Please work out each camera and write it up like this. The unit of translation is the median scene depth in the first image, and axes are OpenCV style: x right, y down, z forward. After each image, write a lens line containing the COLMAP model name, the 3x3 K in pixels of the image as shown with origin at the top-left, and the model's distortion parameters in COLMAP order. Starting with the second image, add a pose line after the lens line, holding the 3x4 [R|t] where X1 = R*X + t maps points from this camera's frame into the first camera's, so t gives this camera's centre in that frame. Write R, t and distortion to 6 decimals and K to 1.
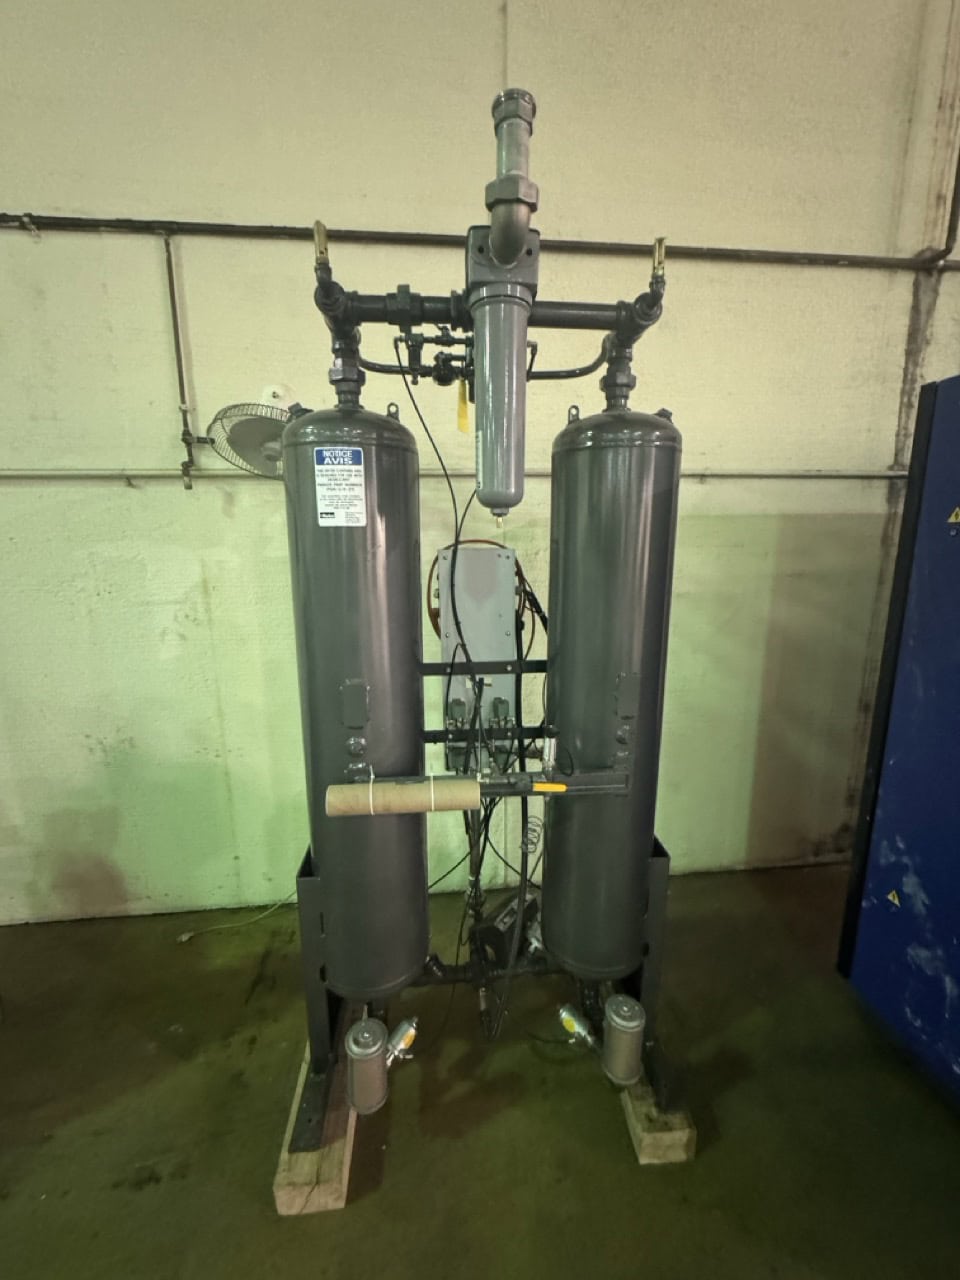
lens RADIAL K [[511.7, 0, 480.0], [0, 511.7, 640.0], [0, 0, 1]] dist [0.000461, -0.000042]
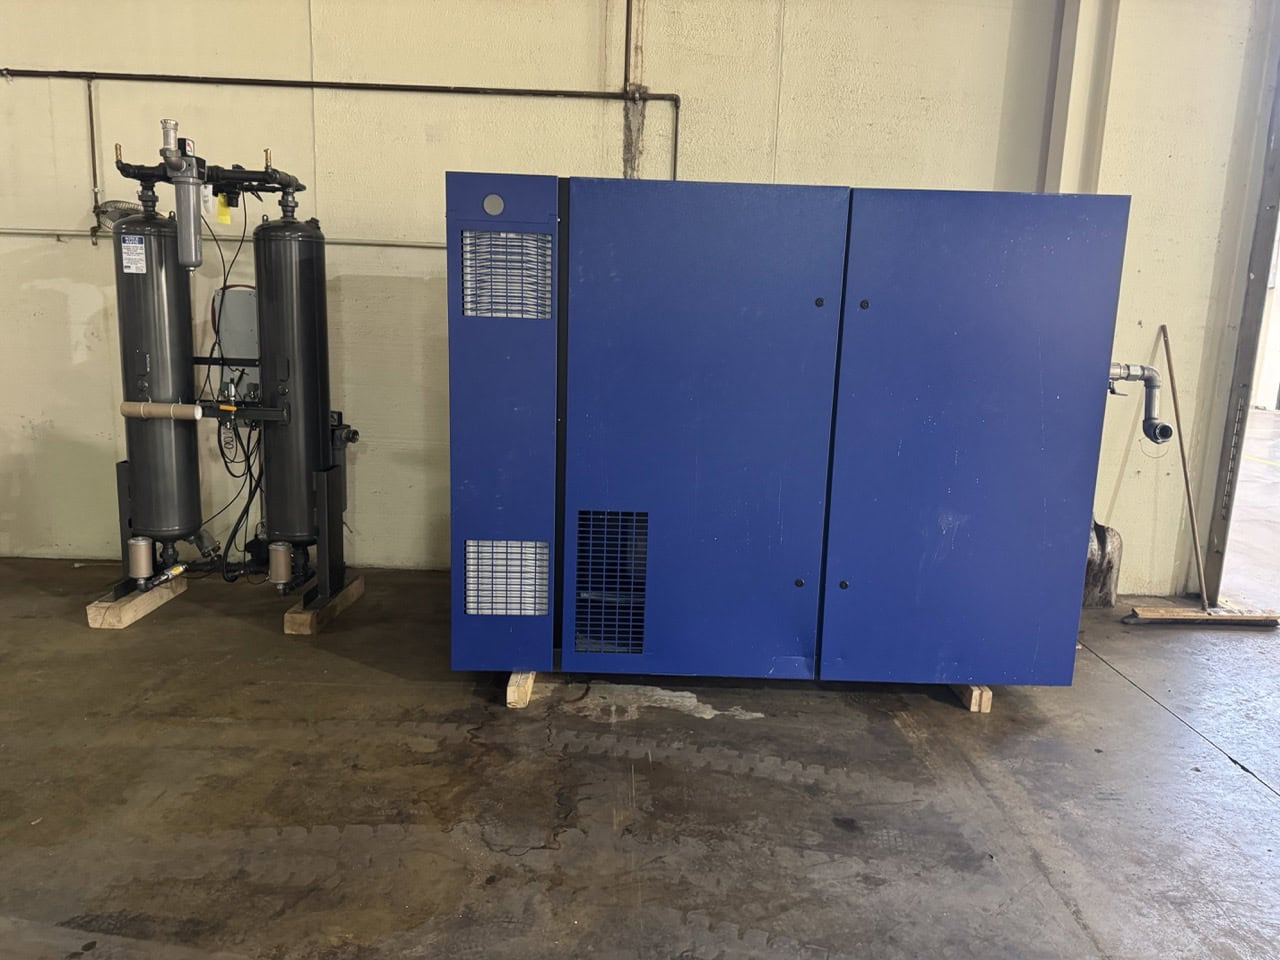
lens RADIAL K [[903.5, 0, 610.6], [0, 903.5, 483.4], [0, 0, 1]] dist [0.075026, -0.059055]
pose [[0.990533, 0.064845, -0.120990, 1.268159], [-0.066036, 0.997800, -0.005860, 0.308255], [0.120344, 0.013794, 0.992636, -1.449496]]
